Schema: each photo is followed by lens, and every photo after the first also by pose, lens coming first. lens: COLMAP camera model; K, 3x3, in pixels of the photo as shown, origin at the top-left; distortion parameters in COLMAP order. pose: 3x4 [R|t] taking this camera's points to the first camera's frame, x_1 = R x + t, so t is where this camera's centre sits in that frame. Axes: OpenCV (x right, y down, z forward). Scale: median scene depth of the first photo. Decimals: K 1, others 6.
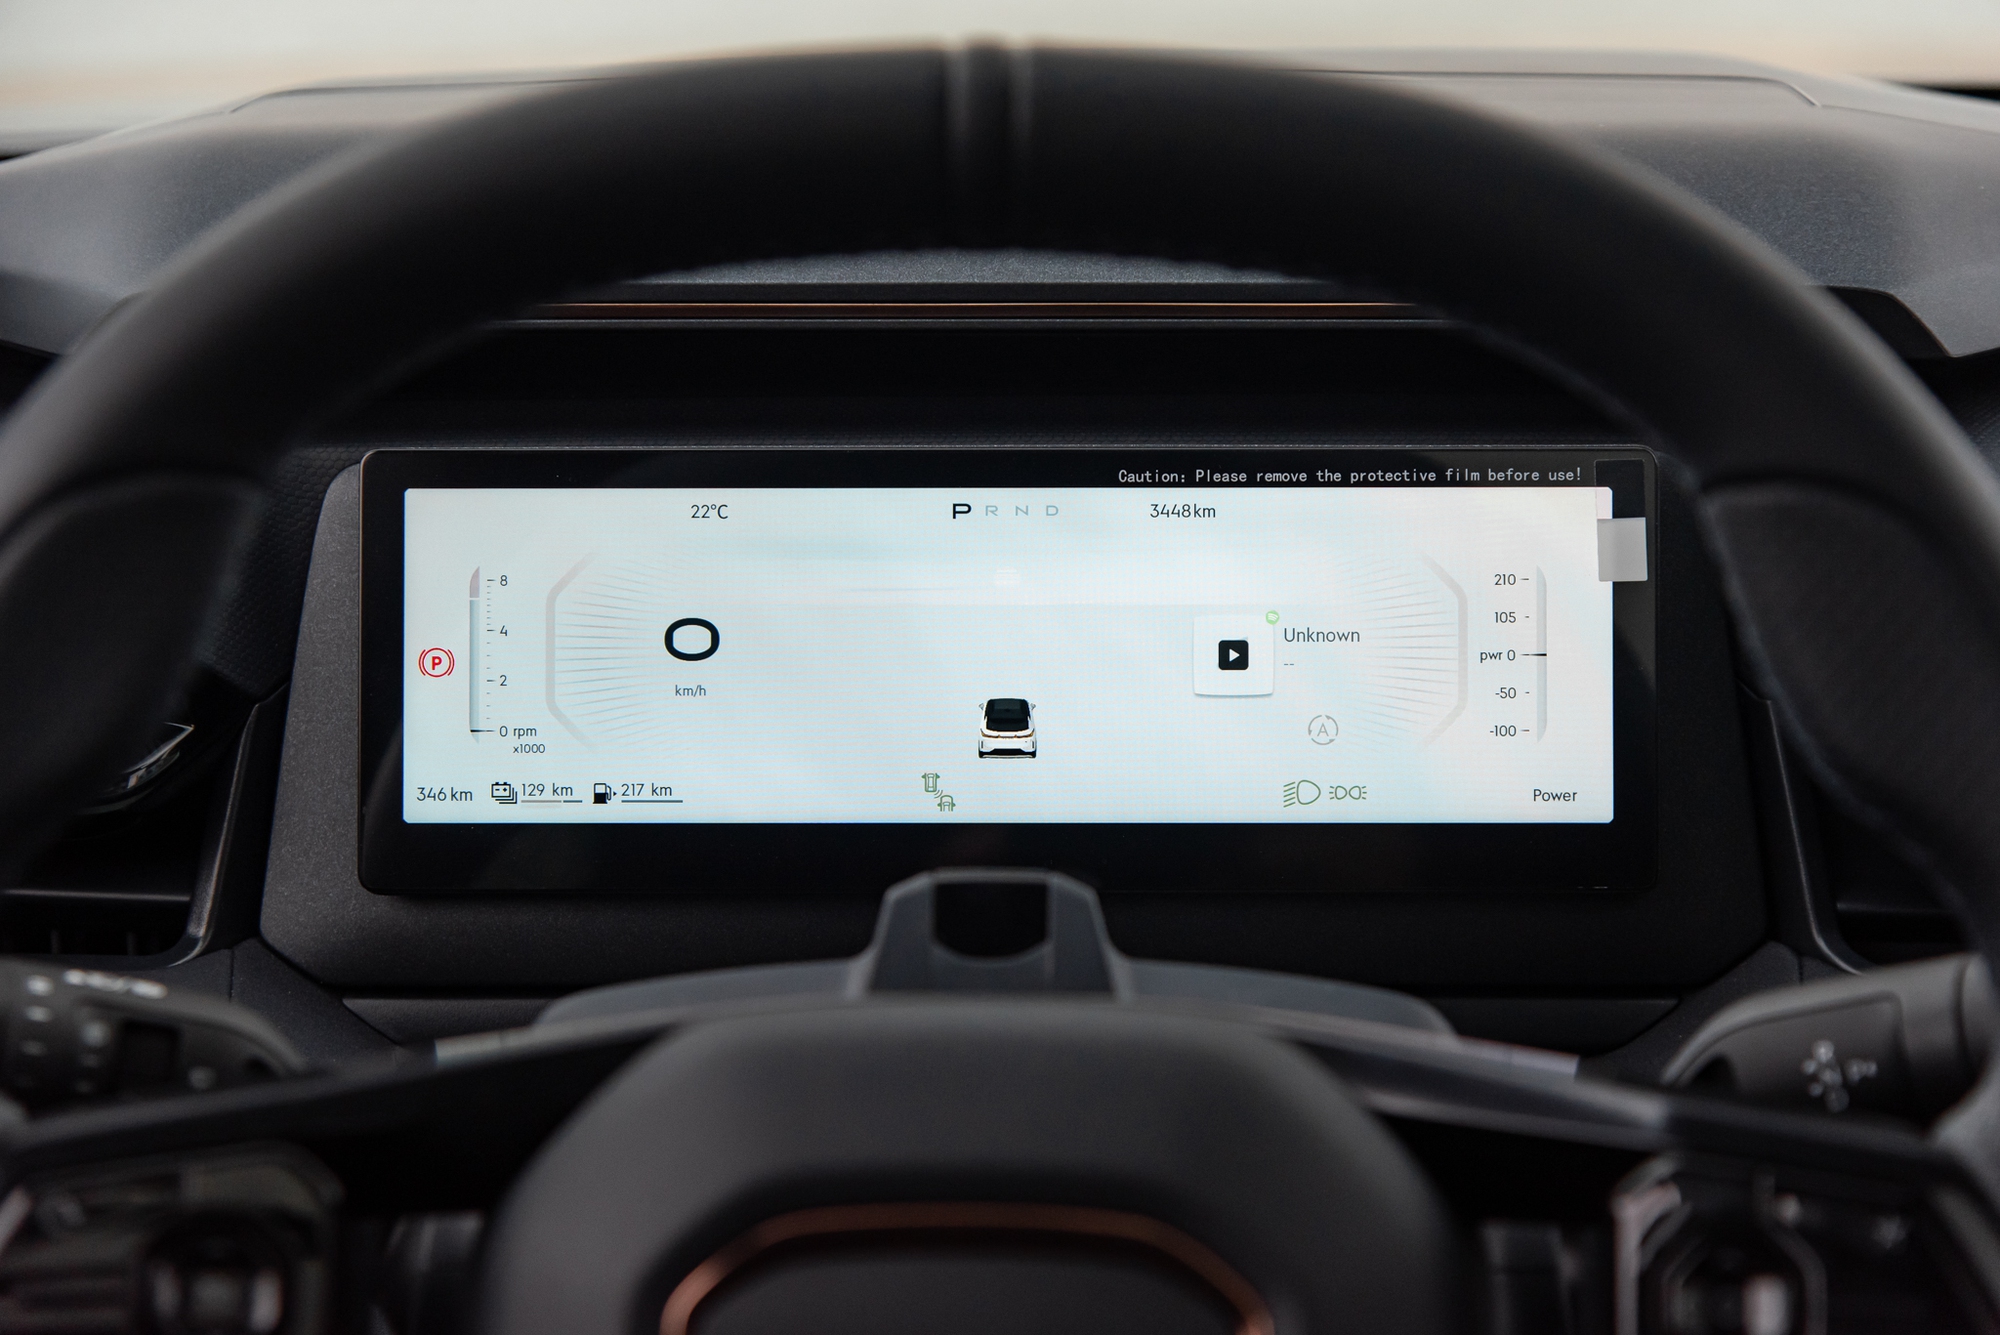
lens RADIAL K [[4175.2, 0, 1000.0], [0, 4175.2, 667.5], [0, 0, 1]] dist [-0.053826, 0.091026]
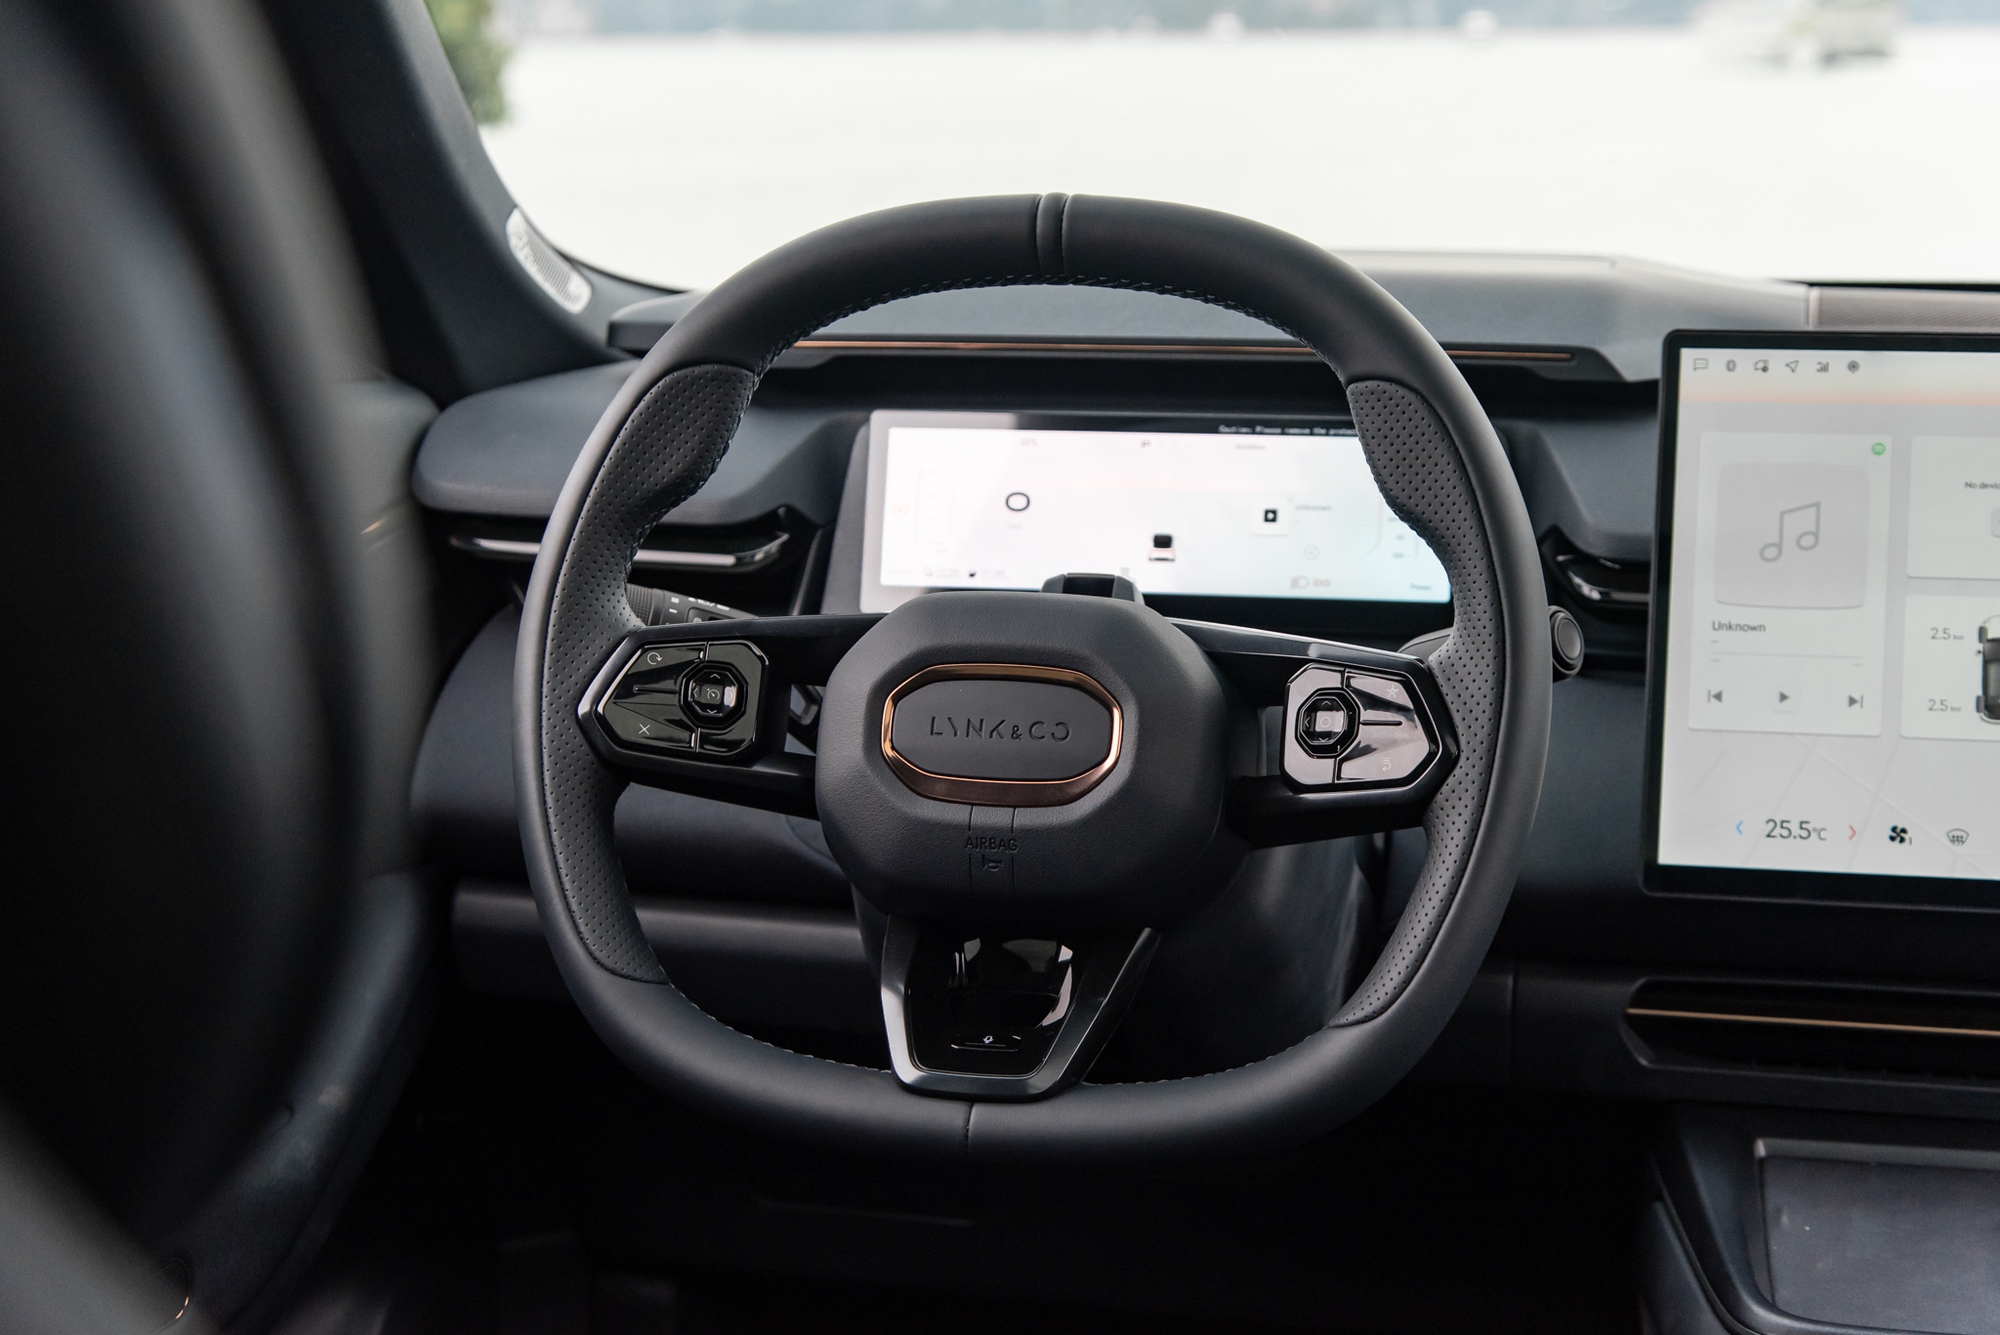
lens RADIAL K [[3091.1, 0, 1000.0], [0, 3091.1, 667.5], [0, 0, 1]] dist [-0.098638, 0.034926]
pose [[0.973476, 0.037583, -0.225680, 0.275112], [-0.048540, 0.997887, -0.043197, 0.145629], [0.223580, 0.053006, 0.973243, -0.523176]]
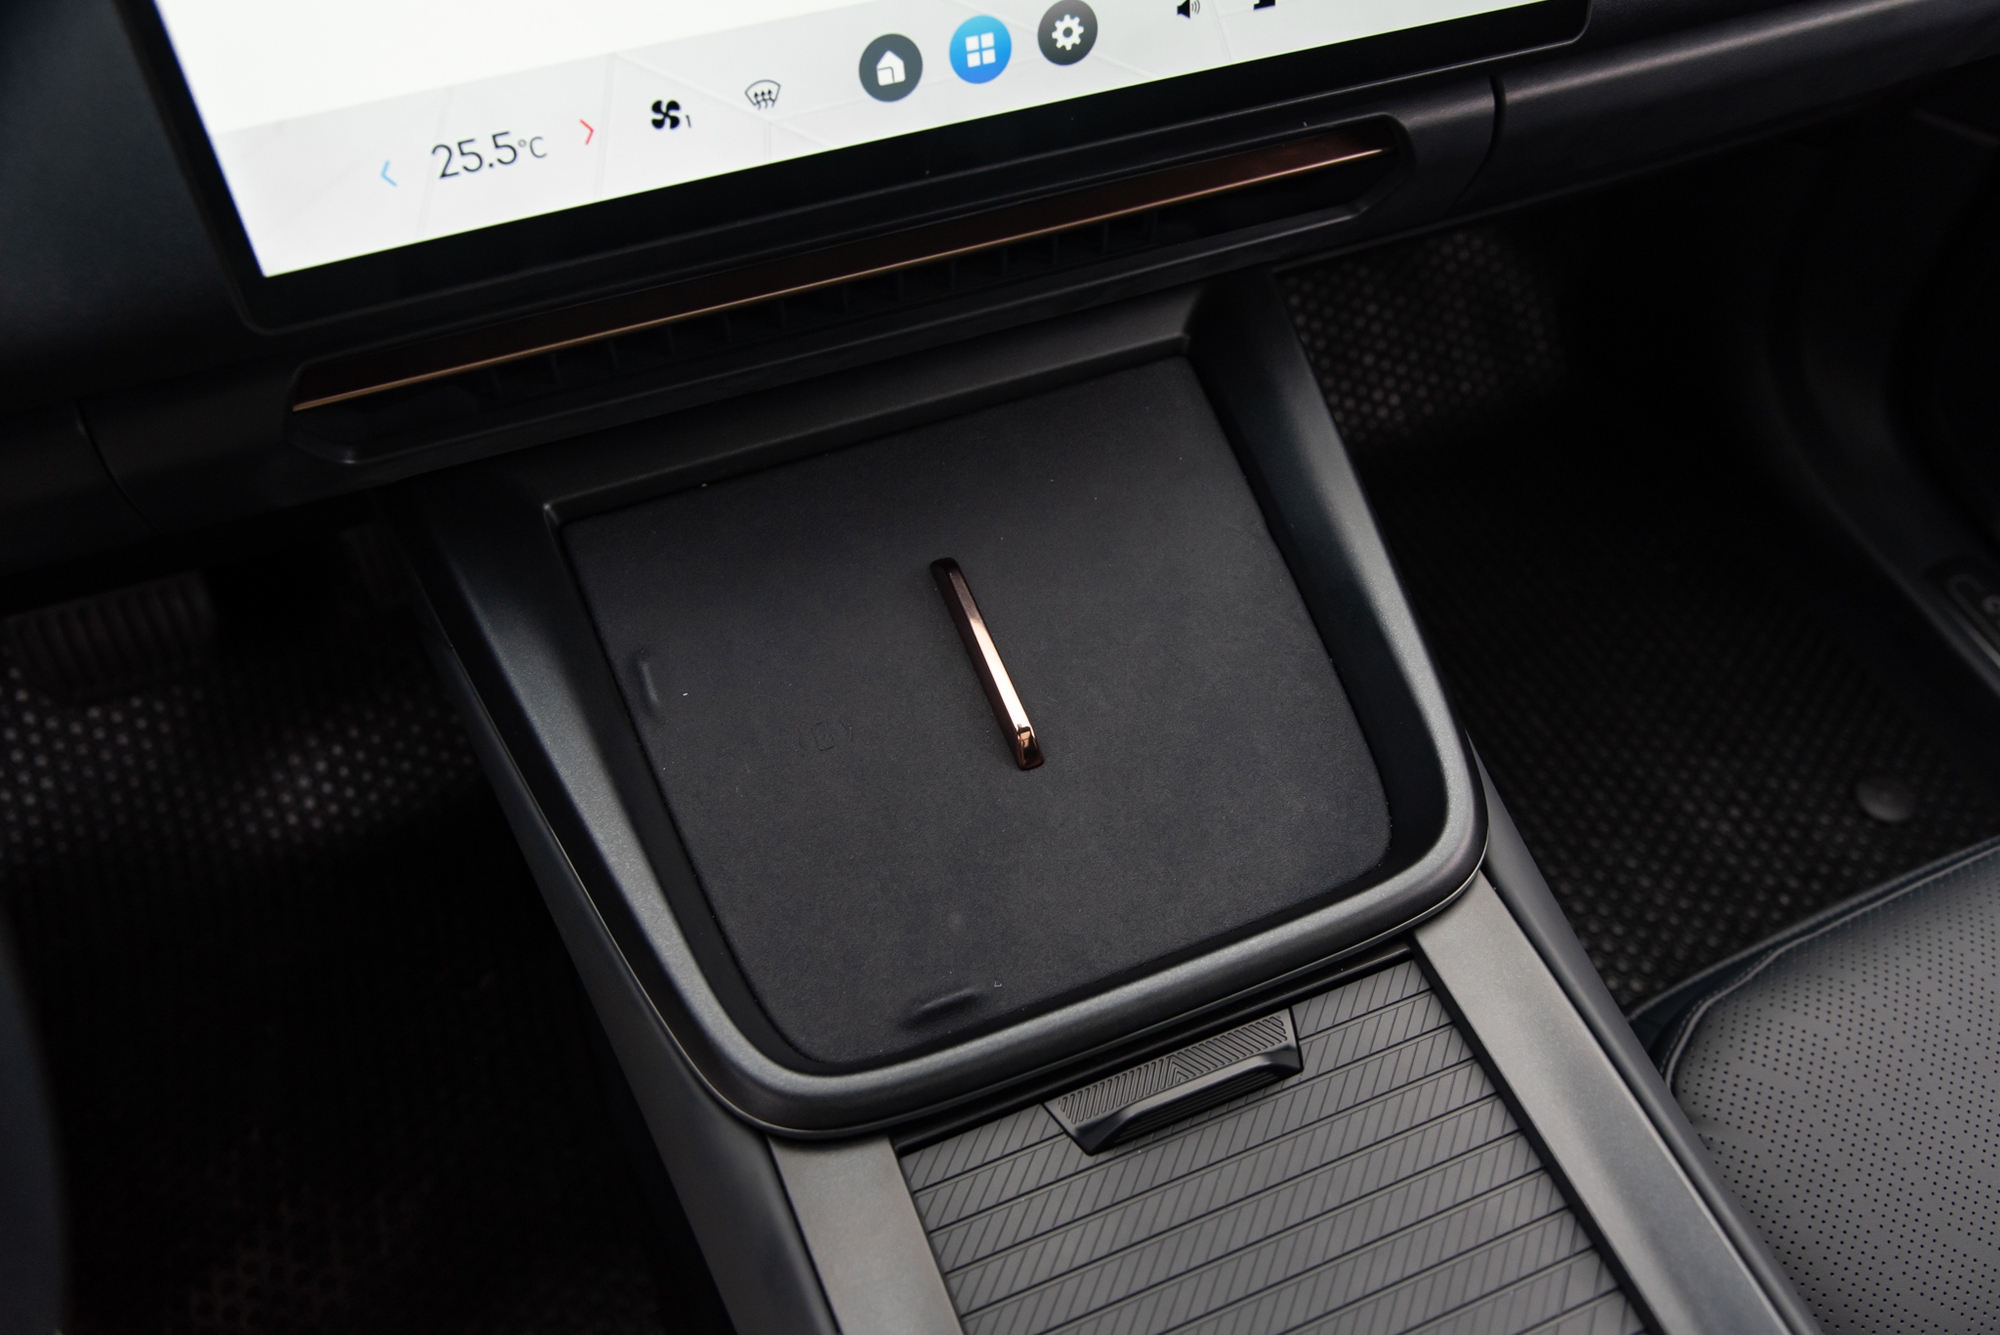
lens RADIAL K [[1547.3, 0, 998.8], [0, 1547.3, 689.6], [0, 0, 1]] dist [-0.039617, 0.008070]
pose [[0.915236, -0.306817, 0.261163, 0.290301], [0.050322, 0.730148, 0.681433, -0.015107], [-0.399763, -0.610530, 0.683698, 0.522687]]
